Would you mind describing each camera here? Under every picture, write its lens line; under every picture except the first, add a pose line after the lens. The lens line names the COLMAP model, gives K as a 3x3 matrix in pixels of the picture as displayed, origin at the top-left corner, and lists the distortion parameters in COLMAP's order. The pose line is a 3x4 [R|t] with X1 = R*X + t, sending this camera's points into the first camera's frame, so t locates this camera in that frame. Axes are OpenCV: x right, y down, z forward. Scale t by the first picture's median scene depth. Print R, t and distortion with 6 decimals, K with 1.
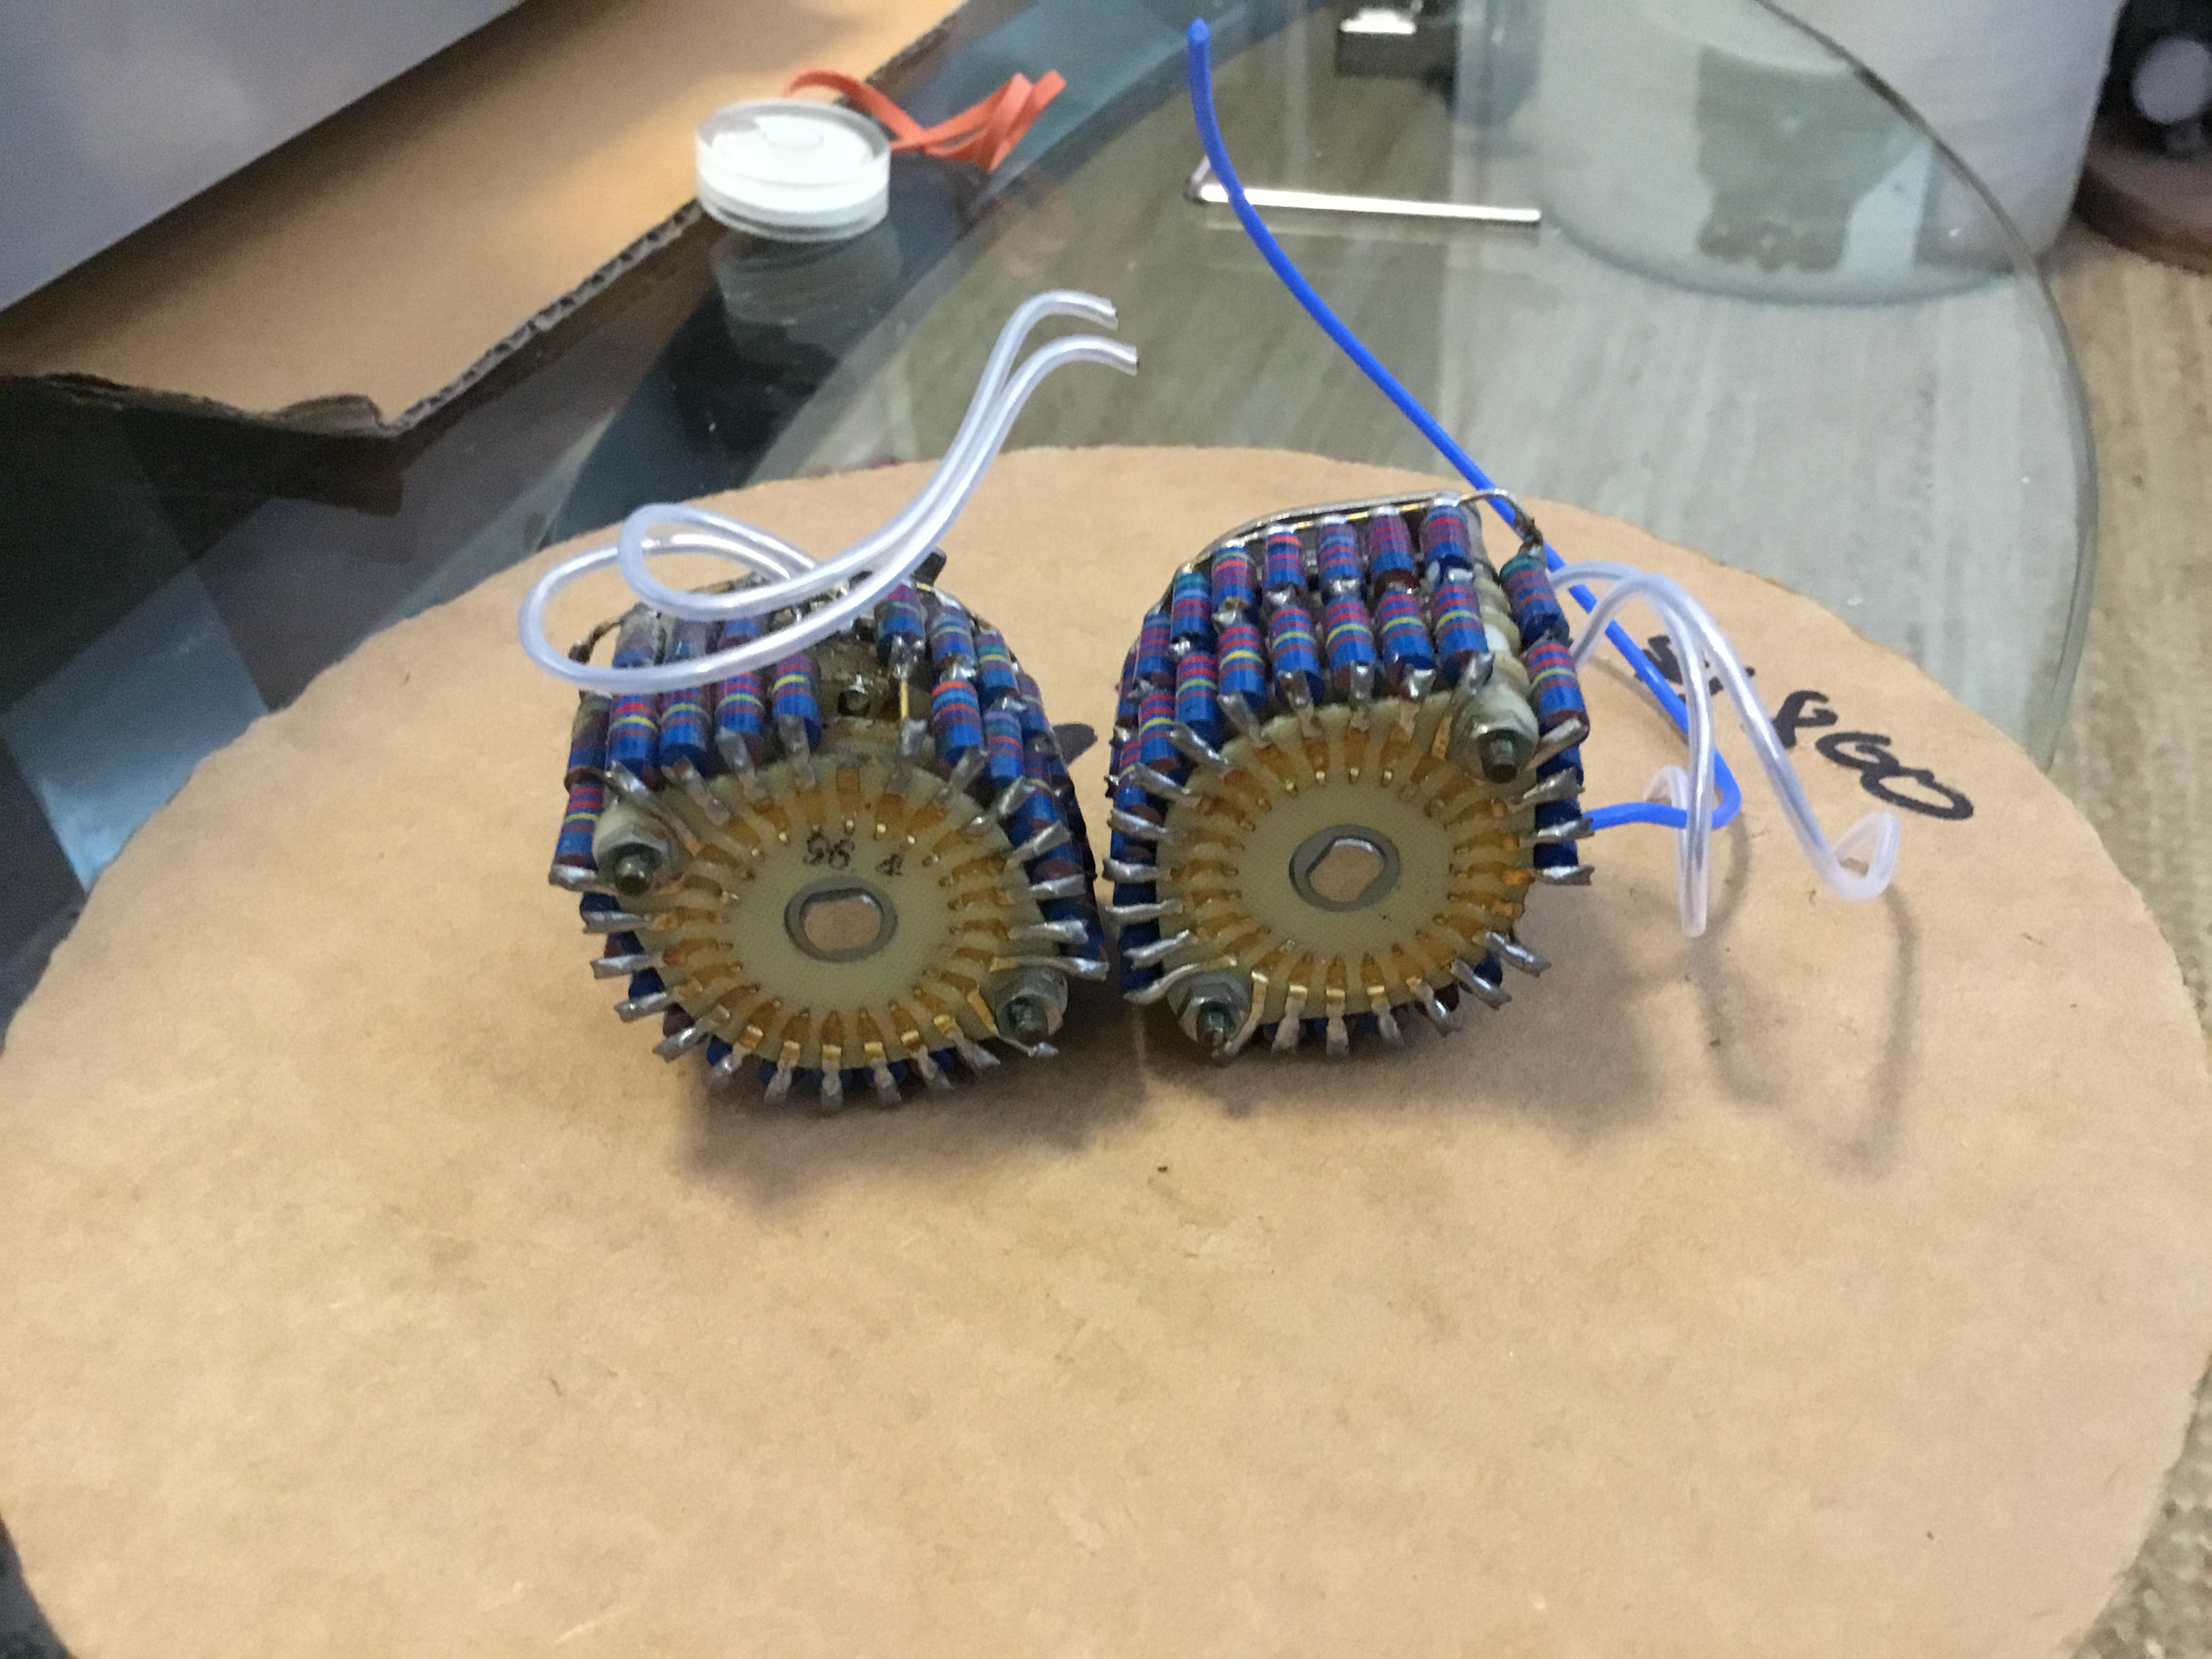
lens RADIAL K [[1989.7, 0, 1106.0], [0, 1989.7, 829.5], [0, 0, 1]] dist [0.104762, -0.259447]
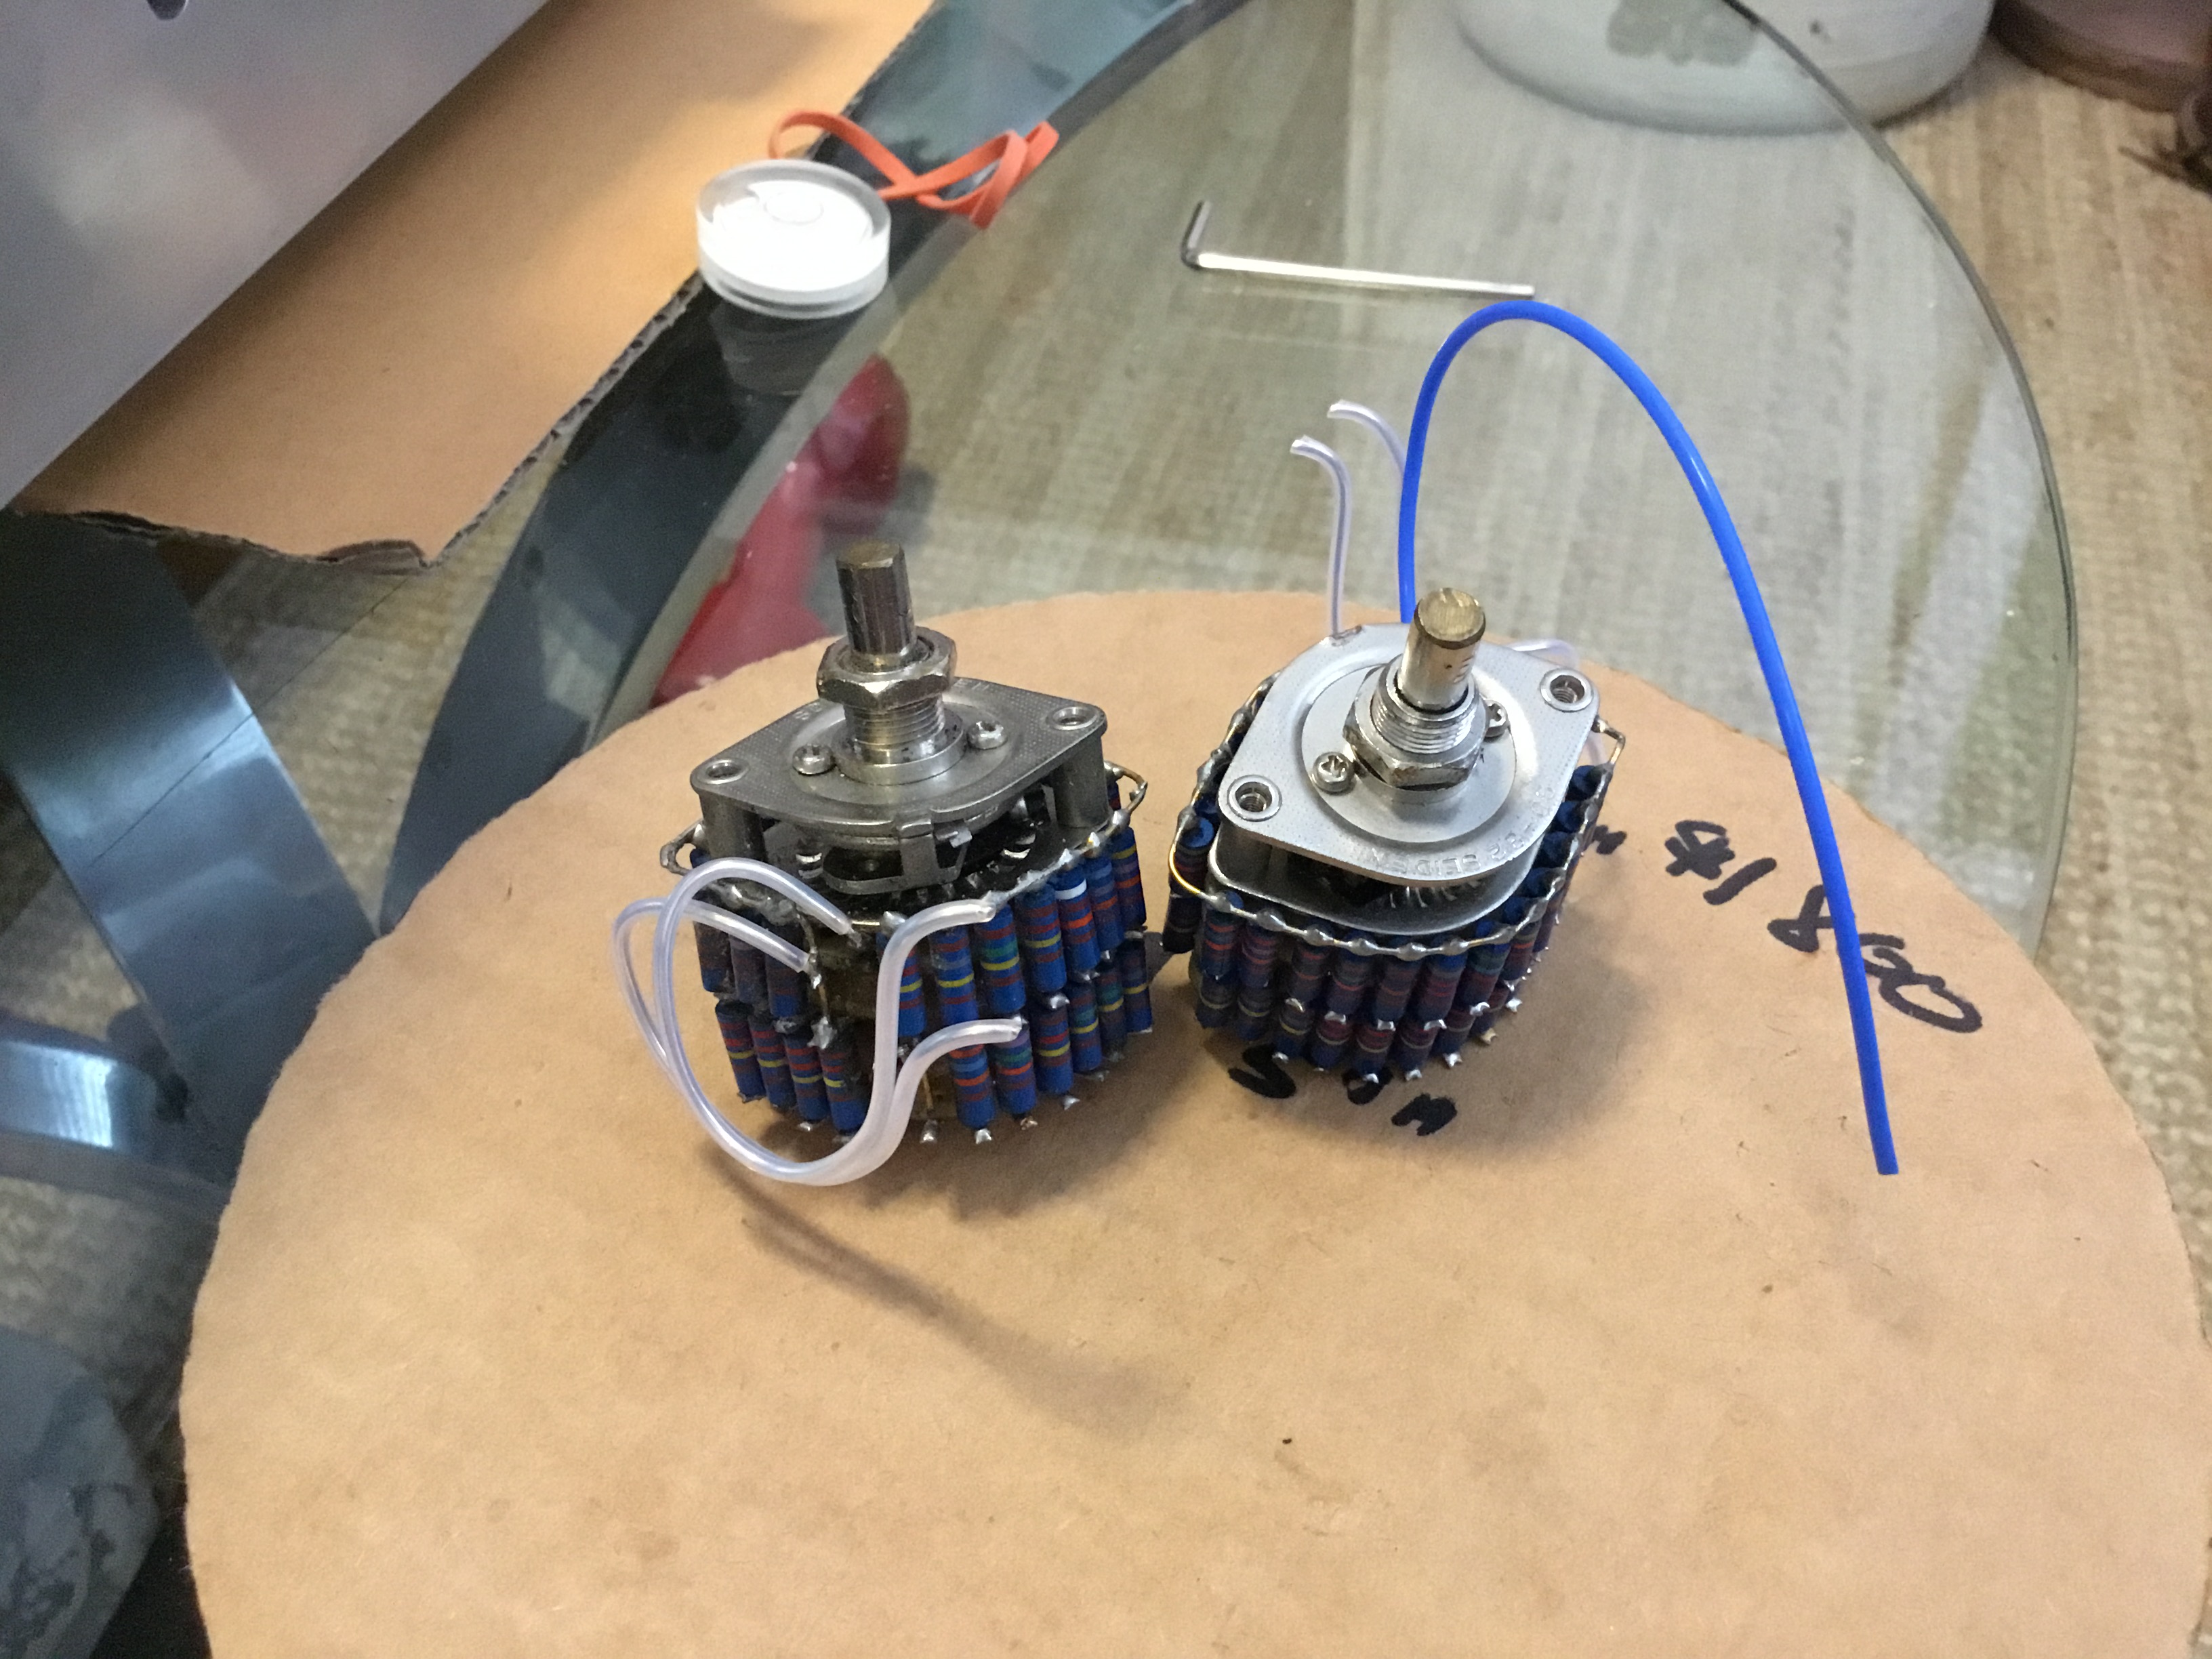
lens RADIAL K [[1987.1, 0, 1106.0], [0, 1987.1, 829.5], [0, 0, 1]] dist [0.051196, -0.133701]
pose [[0.998628, -0.031241, 0.042029, -0.086766], [0.026746, 0.994264, 0.103558, -0.229681], [-0.045023, -0.102292, 0.993735, -0.053254]]
